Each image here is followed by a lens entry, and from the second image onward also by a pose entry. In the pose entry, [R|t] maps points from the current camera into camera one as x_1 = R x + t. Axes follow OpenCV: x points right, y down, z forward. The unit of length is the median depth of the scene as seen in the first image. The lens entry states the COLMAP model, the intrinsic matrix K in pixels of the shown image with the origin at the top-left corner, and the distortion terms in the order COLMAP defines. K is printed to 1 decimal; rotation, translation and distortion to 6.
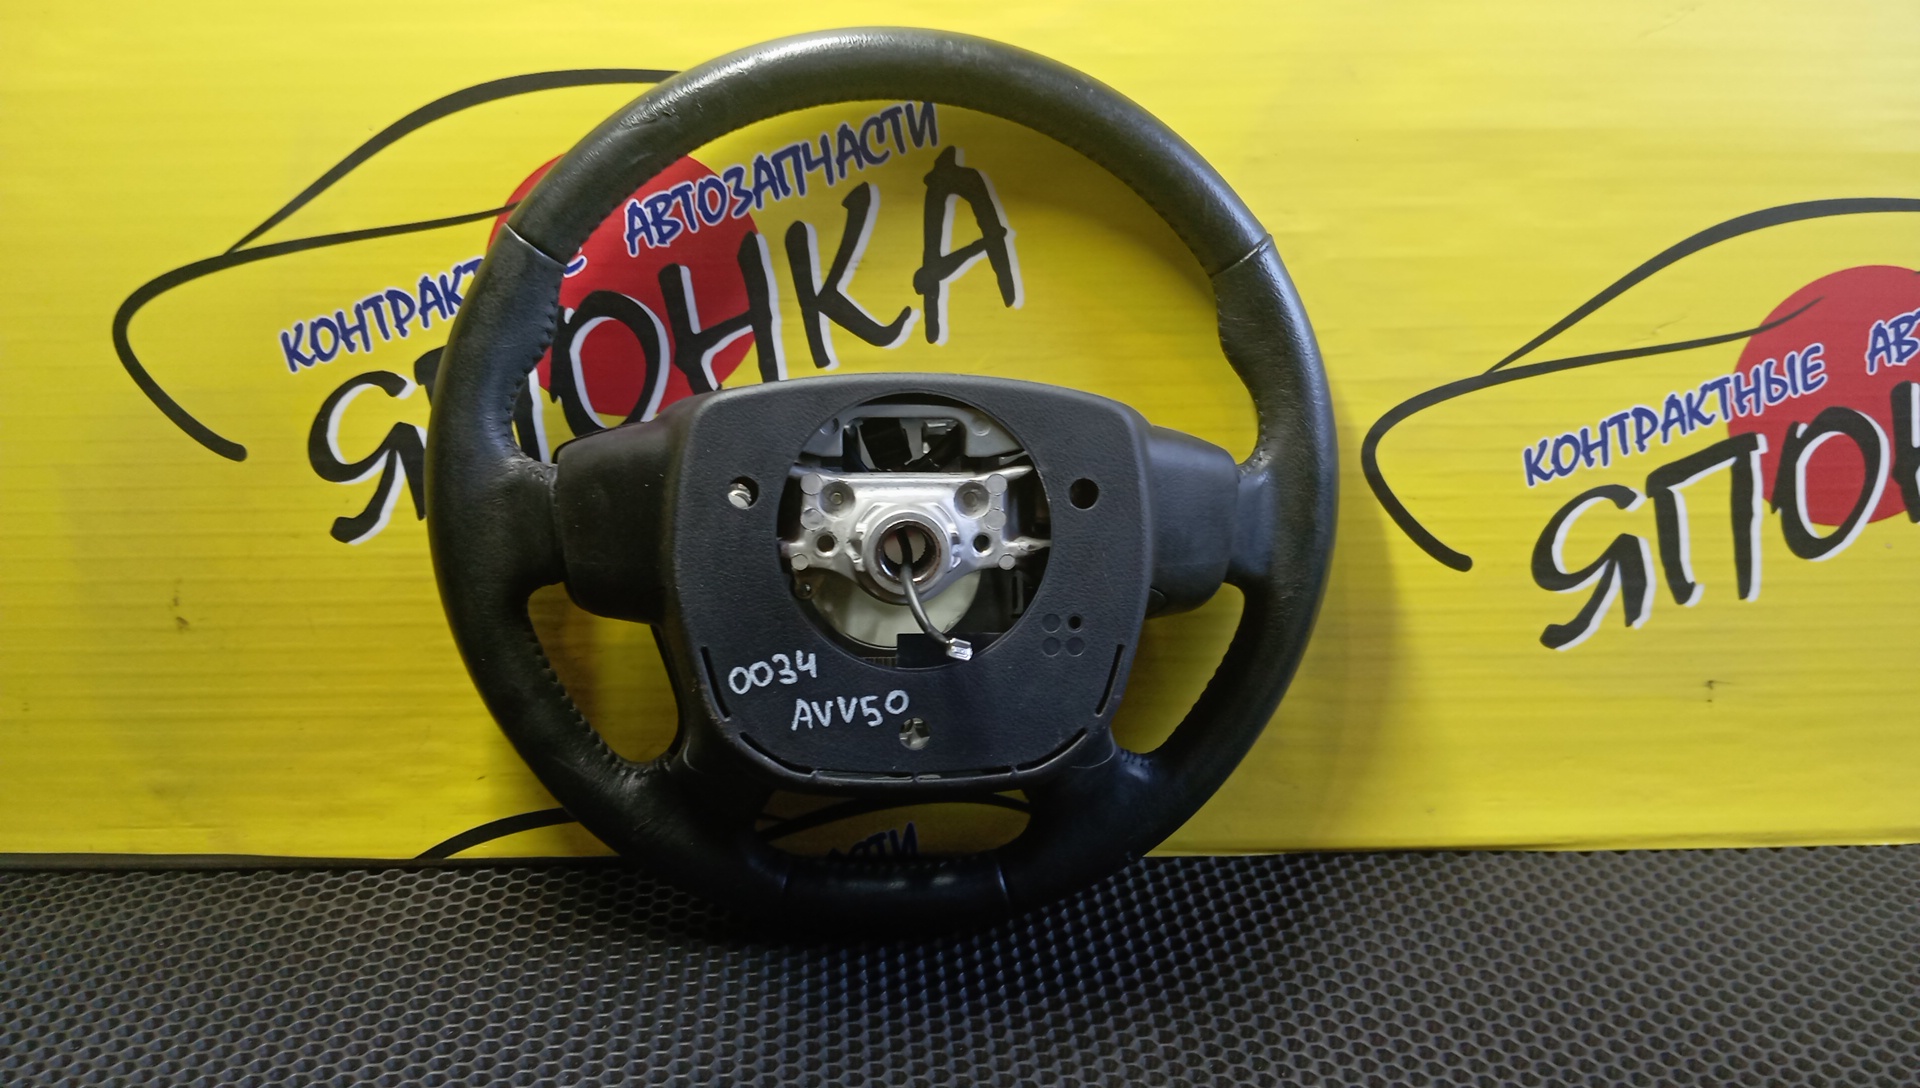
lens RADIAL K [[1590.5, 0, 961.6], [0, 1590.5, 540.3], [0, 0, 1]] dist [0.079038, -0.190575]
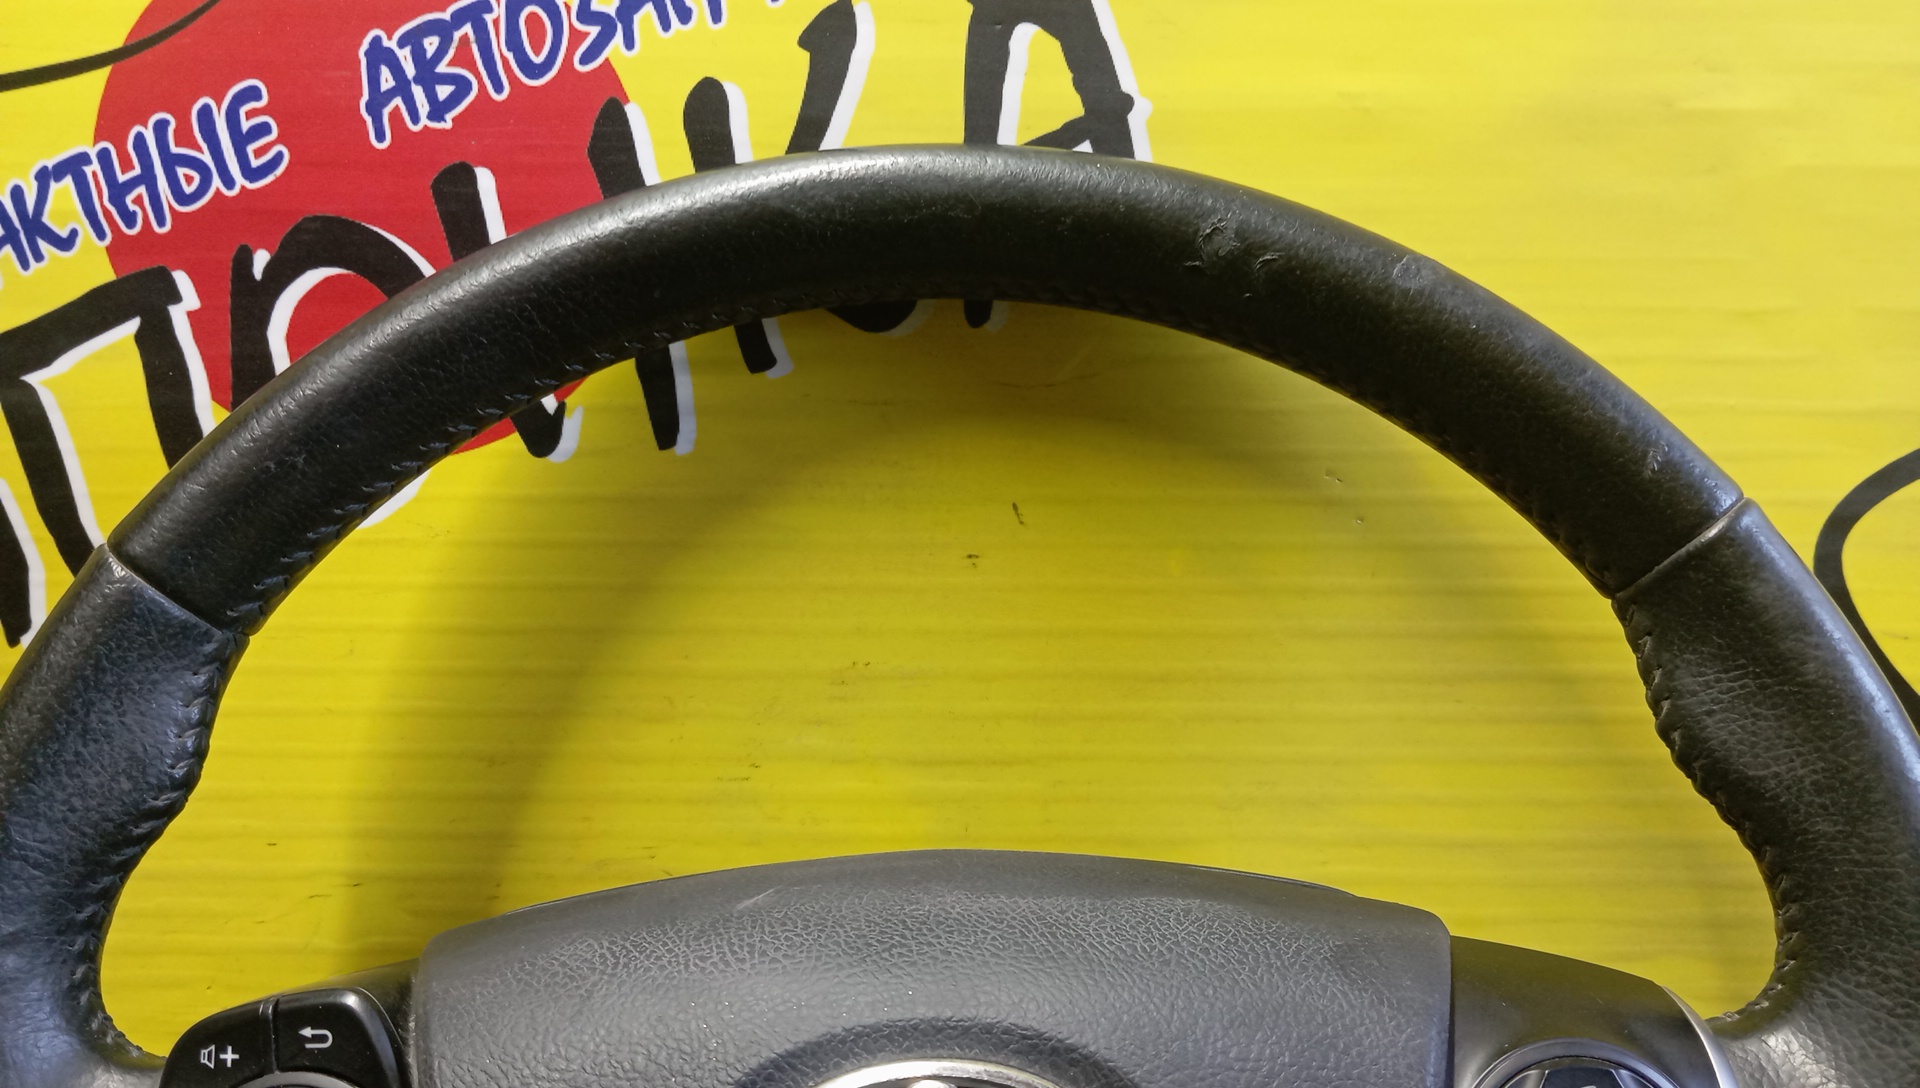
lens RADIAL K [[1590.5, 0, 949.8], [0, 1590.5, 540.5], [0, 0, 1]] dist [0.079038, -0.190575]
pose [[0.999256, 0.018018, -0.034098, -0.008813], [-0.015454, 0.997138, 0.074005, -0.094503], [0.035333, -0.073423, 0.996675, 0.496311]]
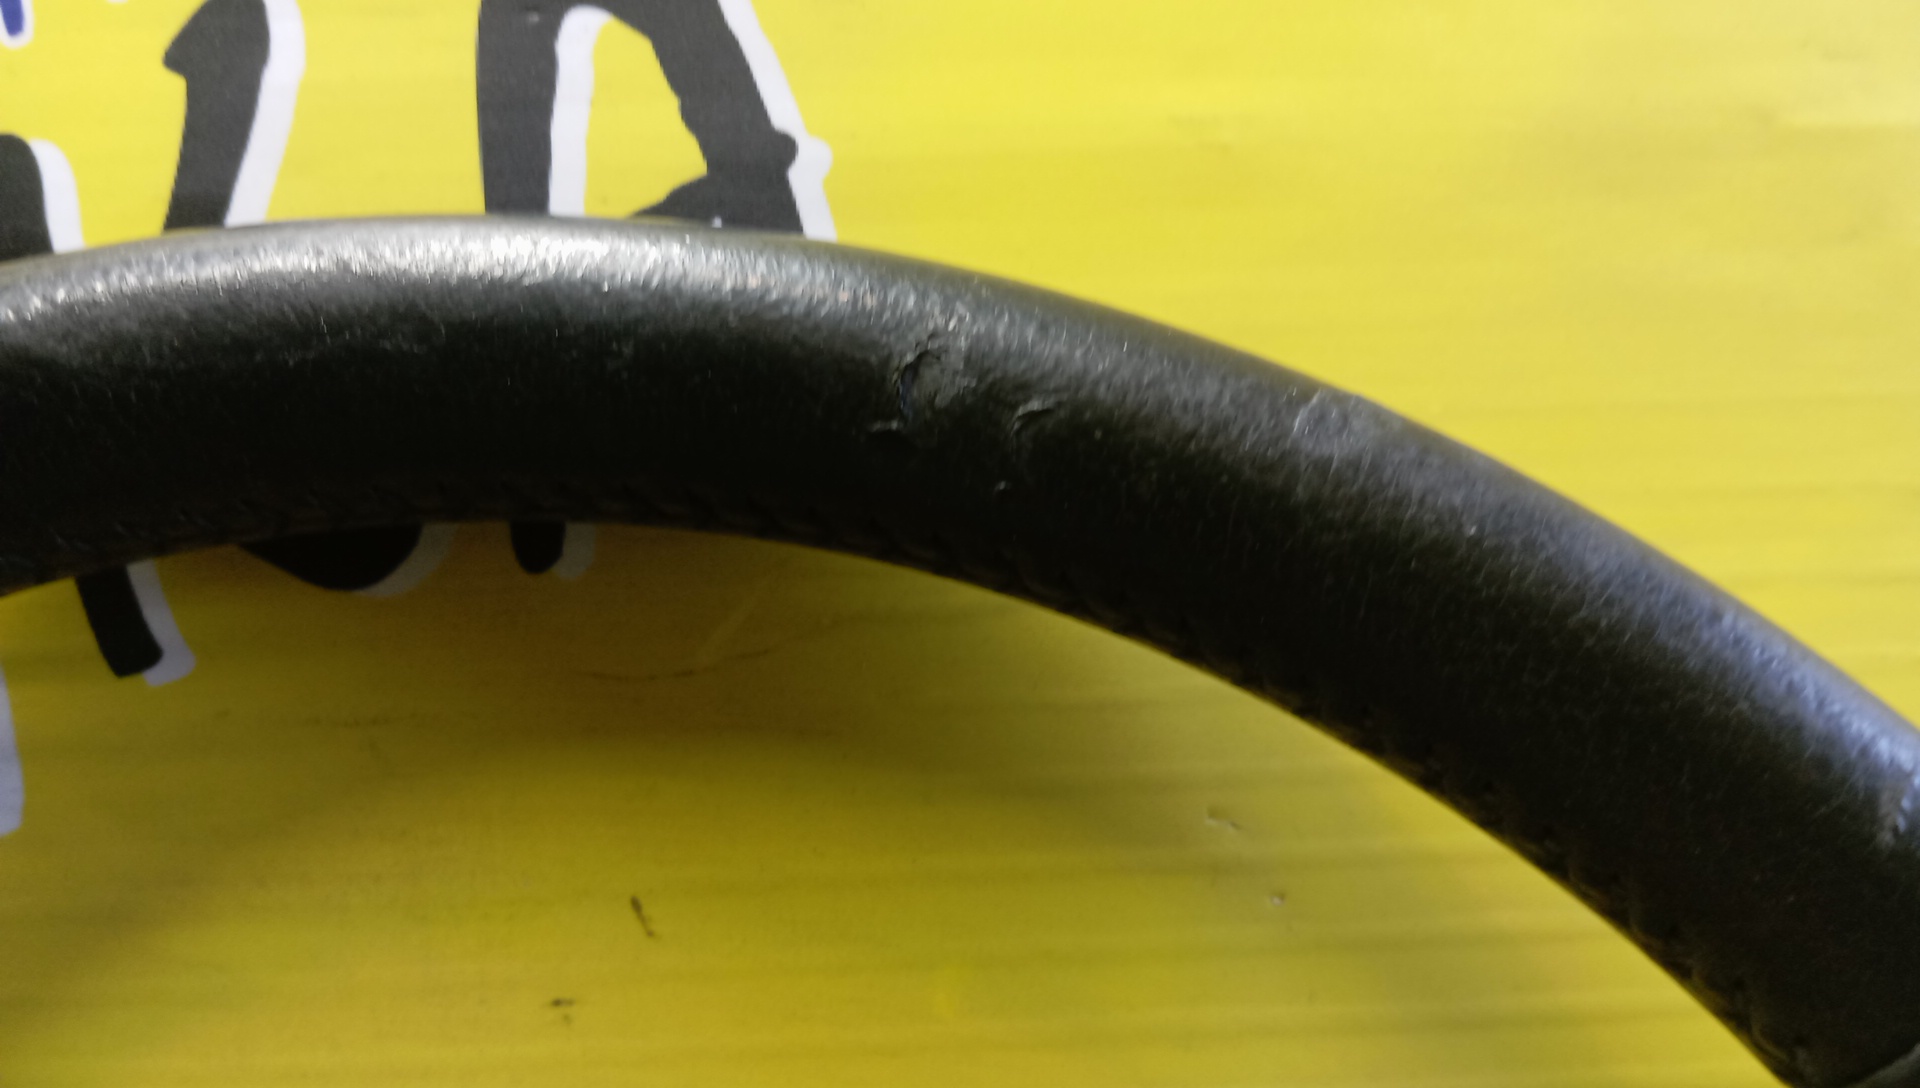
lens RADIAL K [[1590.5, 0, 971.4], [0, 1590.5, 532.6], [0, 0, 1]] dist [0.079038, -0.190575]
pose [[0.999427, -0.029564, 0.016455, 0.050828], [0.030741, 0.996591, -0.076558, -0.108728], [-0.014135, 0.077020, 0.996929, 0.738410]]
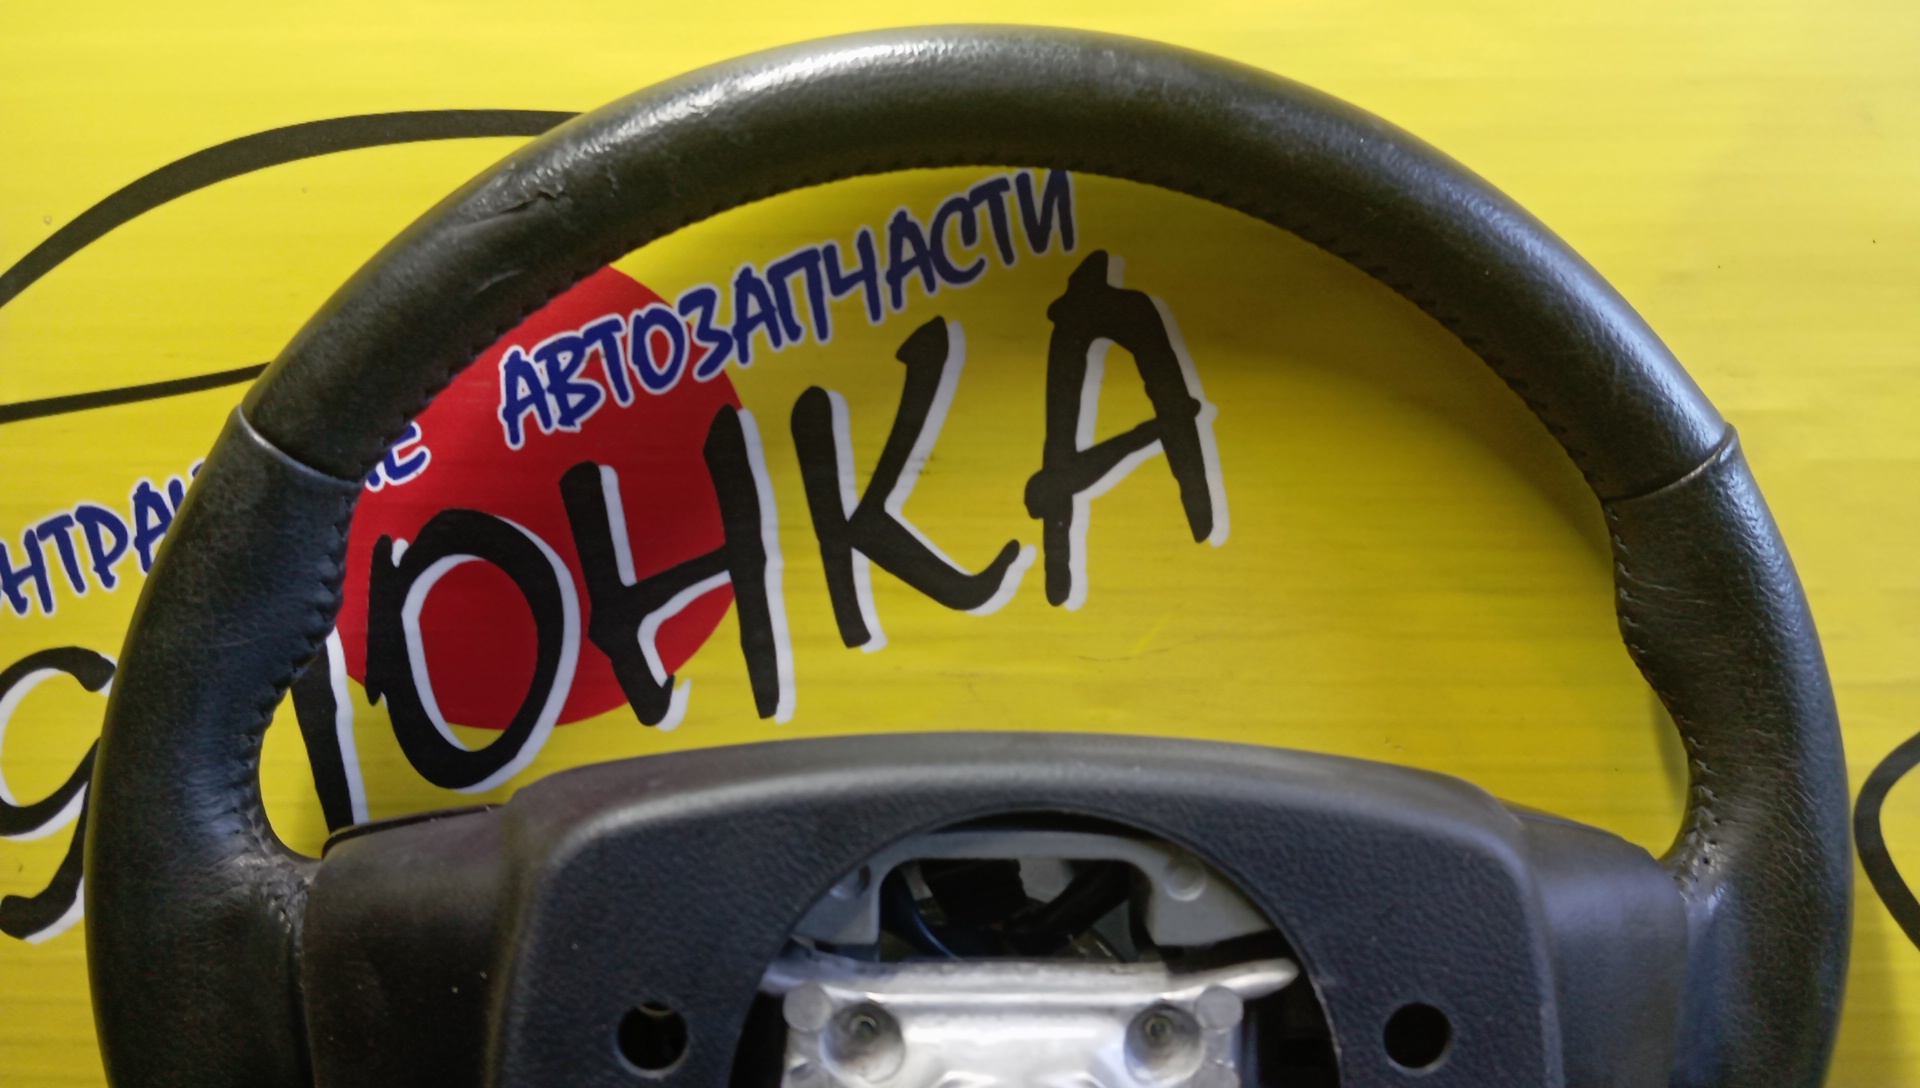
lens RADIAL K [[1590.5, 0, 960.1], [0, 1590.5, 528.0], [0, 0, 1]] dist [0.079038, -0.190575]
pose [[0.998687, 0.010958, -0.050047, -0.025155], [-0.013077, 0.999023, -0.042210, -0.128404], [0.049535, 0.042809, 0.997855, 0.459407]]
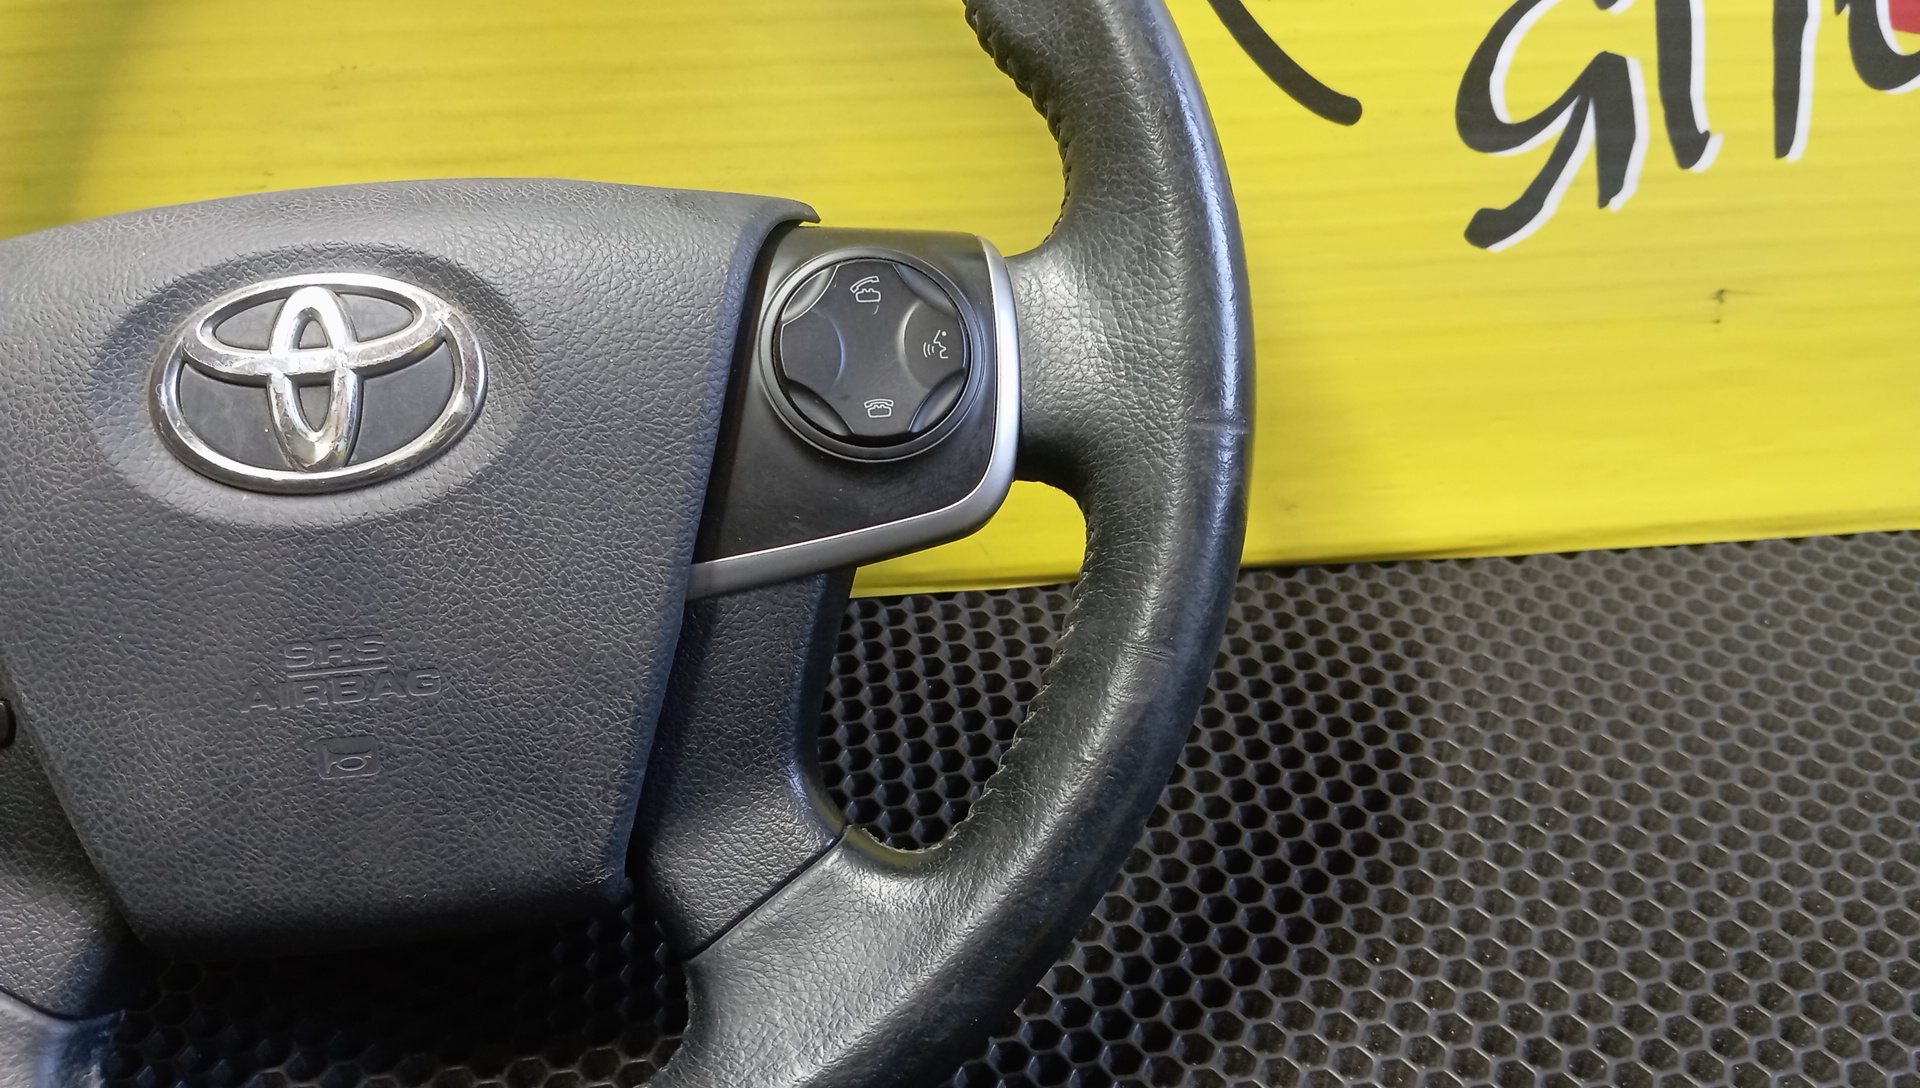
lens RADIAL K [[1590.5, 0, 951.6], [0, 1590.5, 547.6], [0, 0, 1]] dist [0.079038, -0.190575]
pose [[0.997892, -0.044462, 0.047280, 0.132641], [0.032894, 0.974462, 0.222132, 0.037396], [-0.055949, -0.220108, 0.973870, 0.394546]]
